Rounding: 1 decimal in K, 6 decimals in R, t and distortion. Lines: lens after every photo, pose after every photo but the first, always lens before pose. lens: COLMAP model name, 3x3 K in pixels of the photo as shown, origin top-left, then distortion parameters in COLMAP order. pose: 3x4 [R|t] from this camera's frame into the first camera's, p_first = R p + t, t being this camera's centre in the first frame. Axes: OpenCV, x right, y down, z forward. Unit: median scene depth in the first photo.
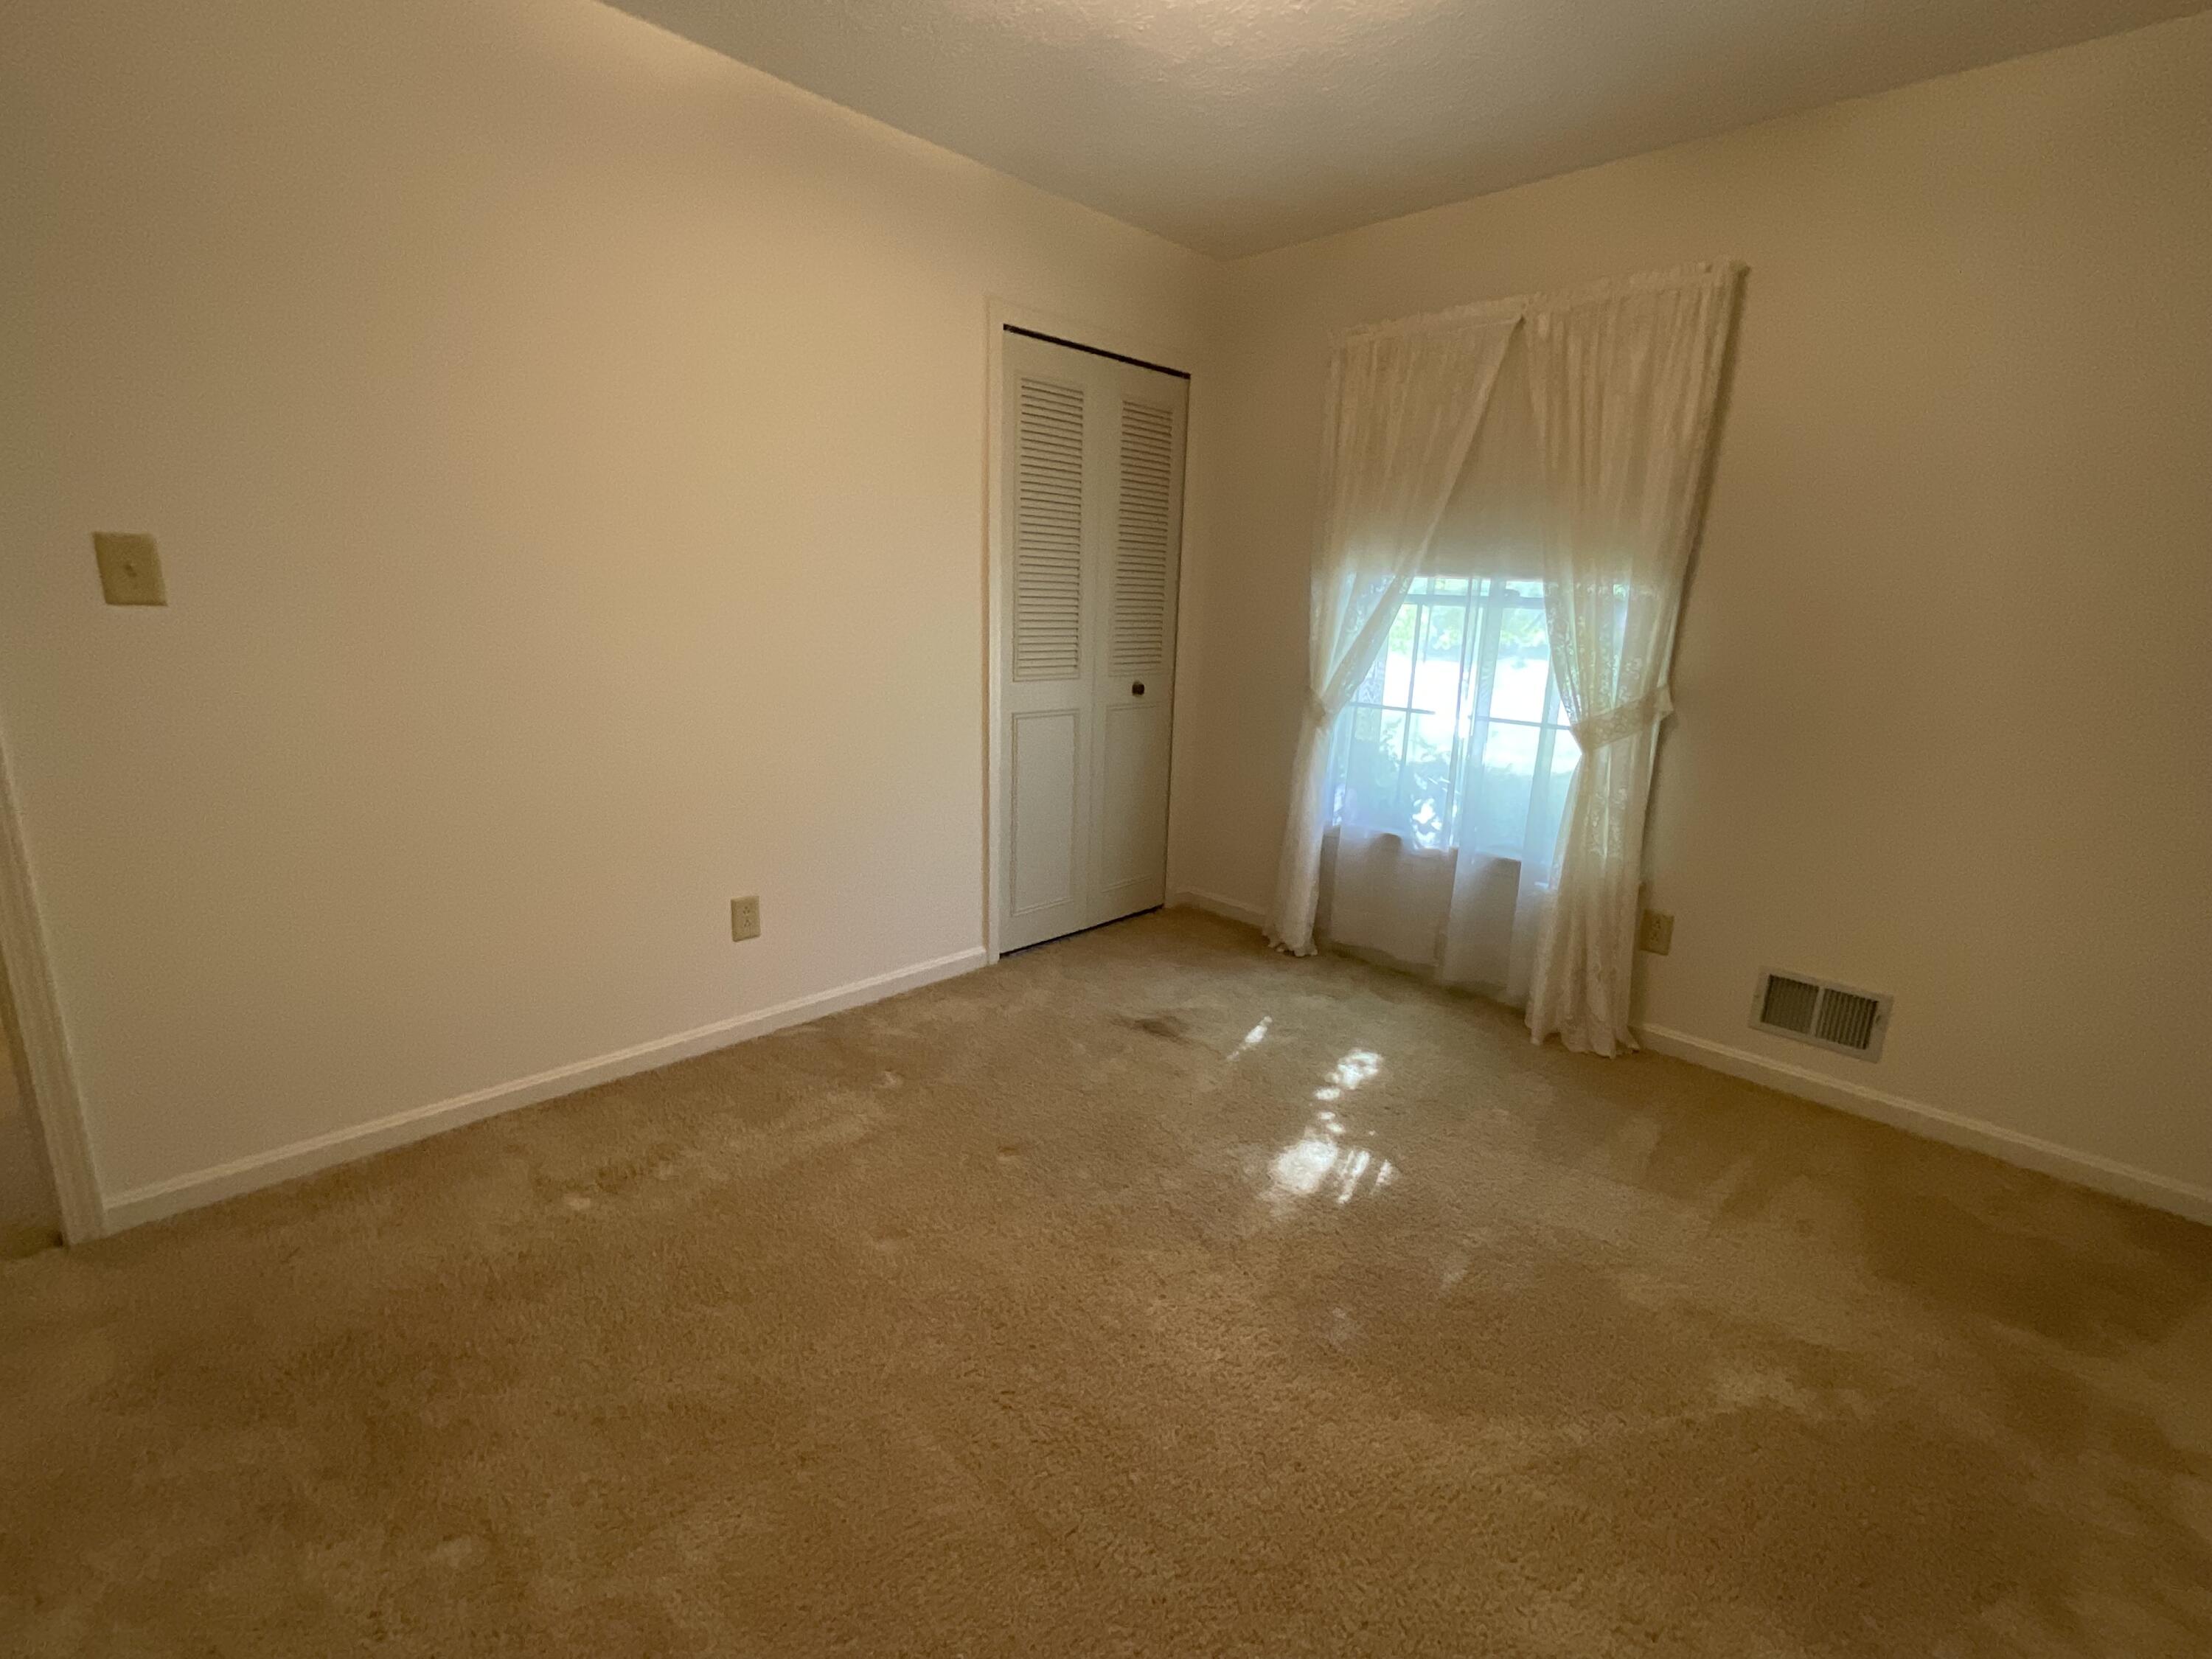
lens RADIAL K [[987.2, 0, 1106.0], [0, 987.2, 829.5], [0, 0, 1]] dist [-0.000048, 0.000056]
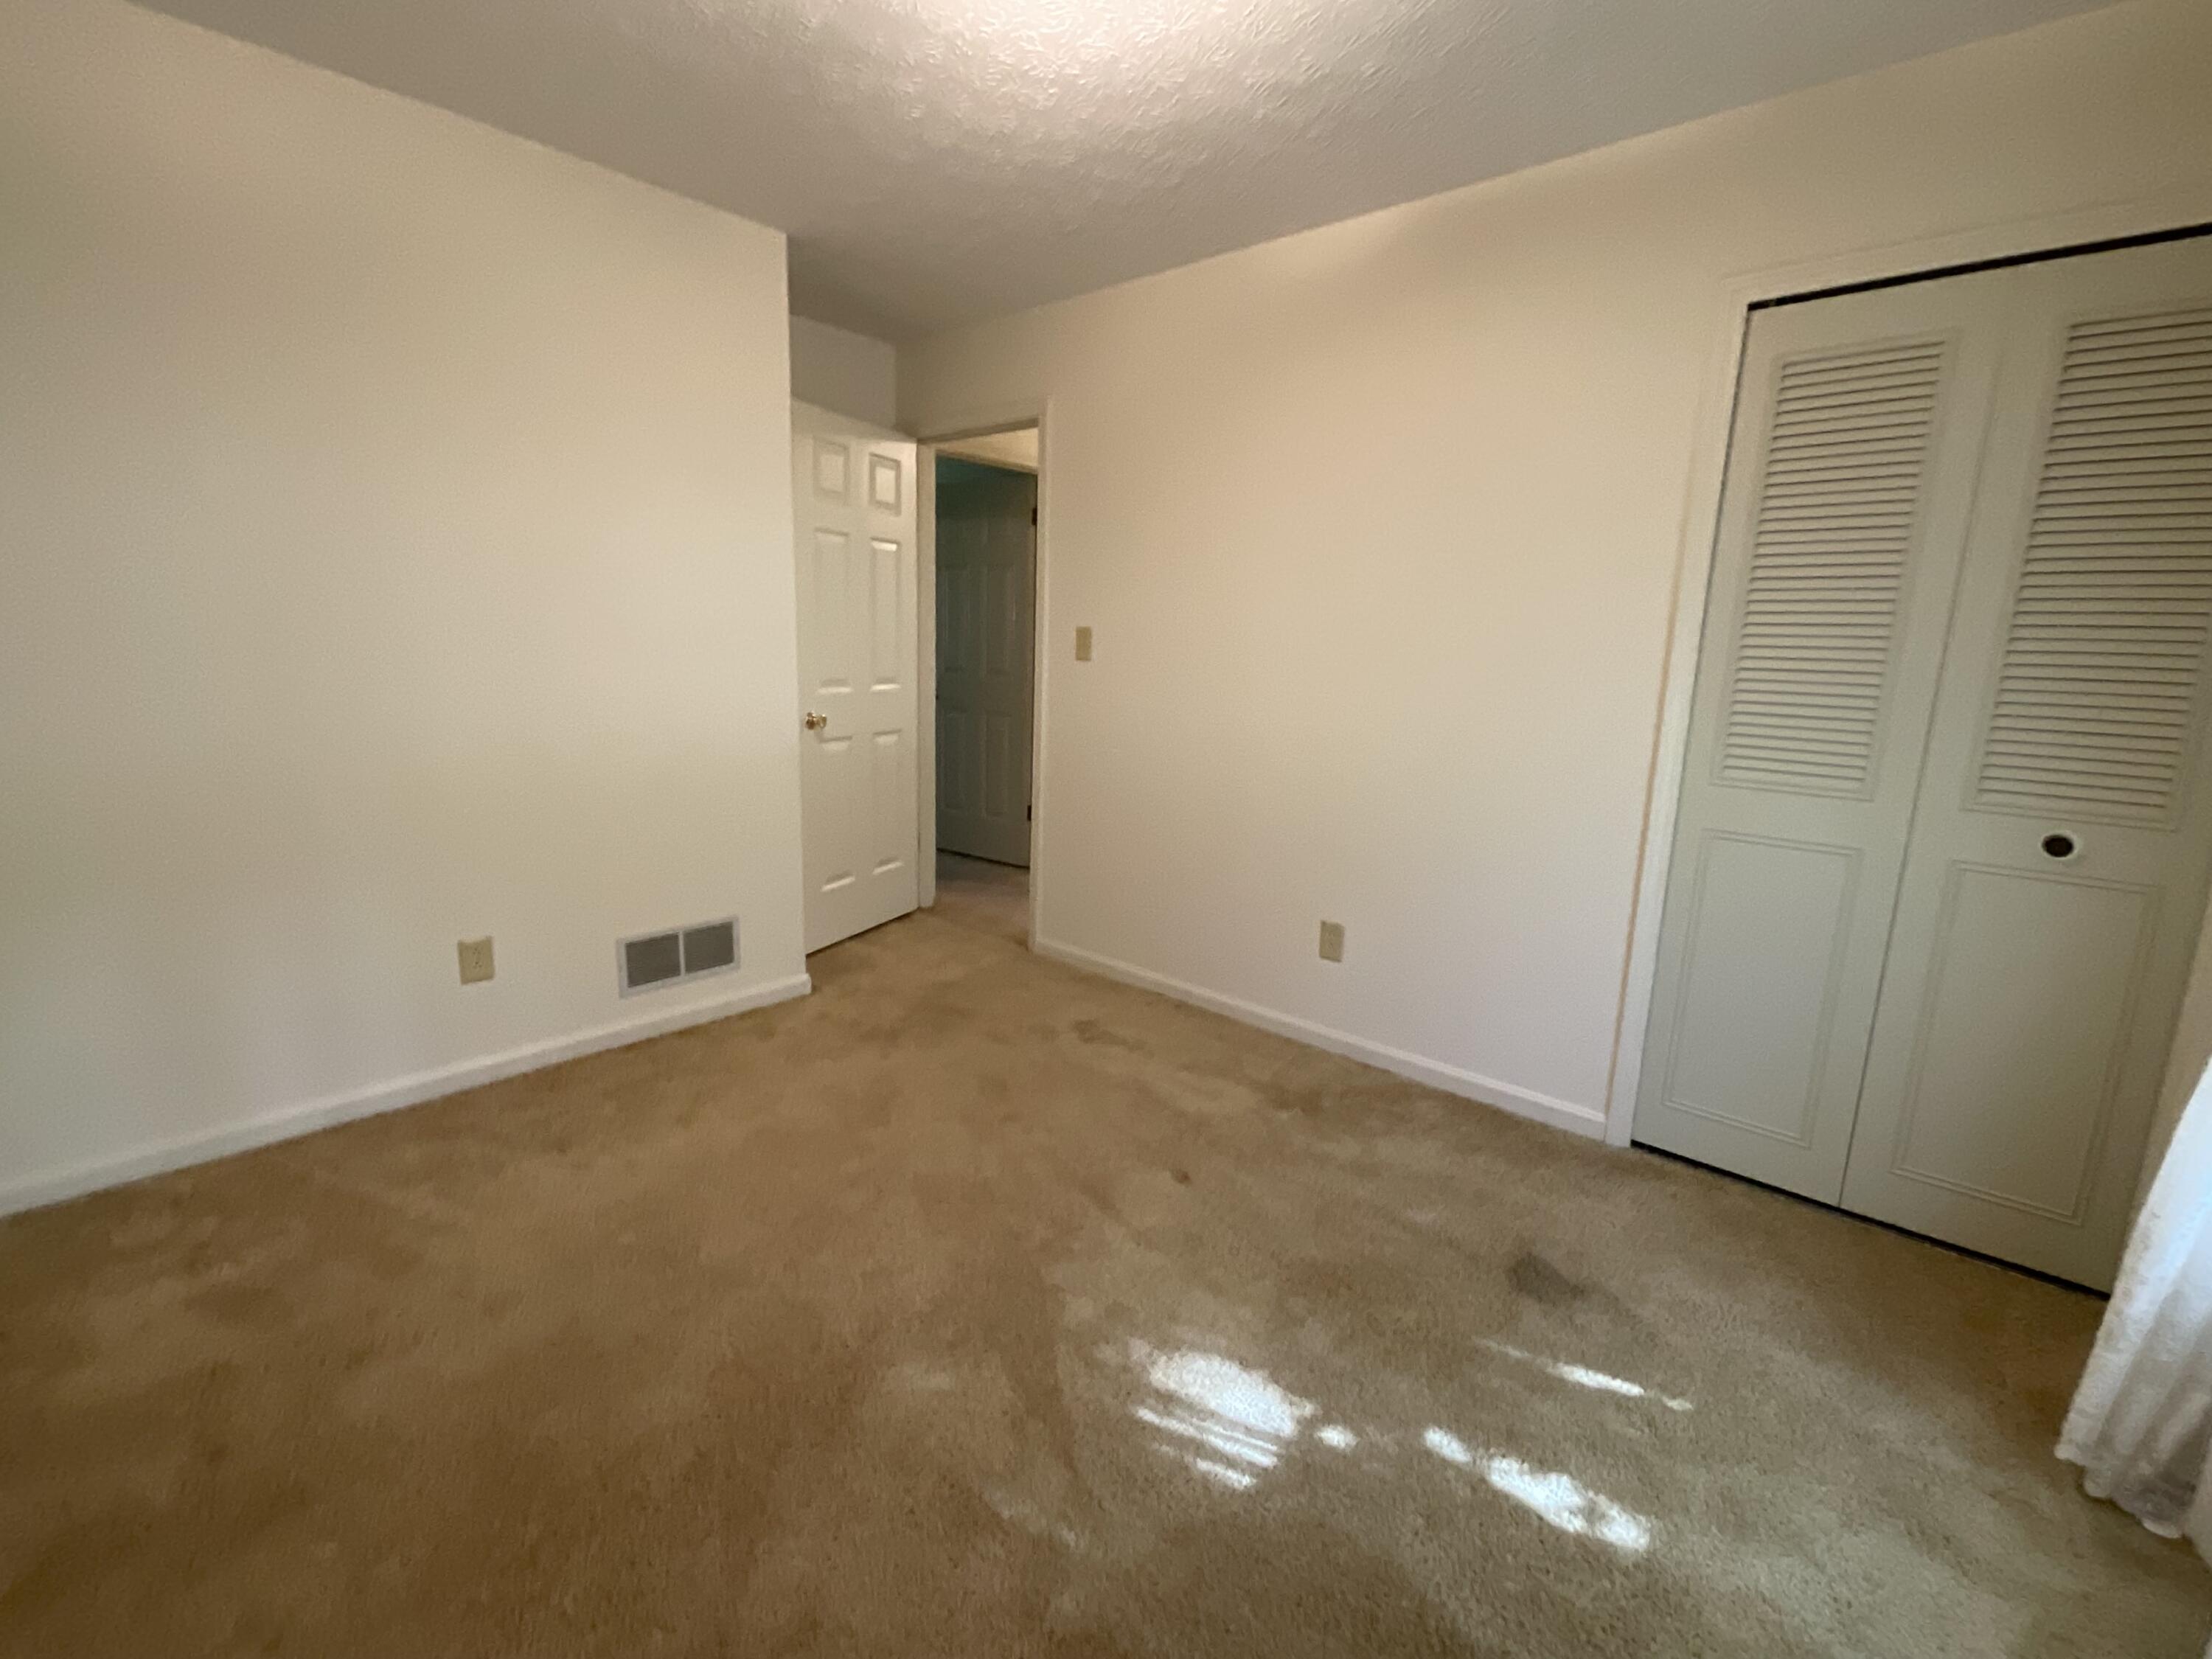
lens RADIAL K [[1014.8, 0, 1106.0], [0, 1014.8, 829.5], [0, 0, 1]] dist [0.001272, 0.000191]
pose [[0.038357, 0.159151, -0.986509, 0.687421], [-0.257285, 0.955524, 0.144148, -0.122269], [0.965574, 0.248285, 0.077599, 0.573151]]
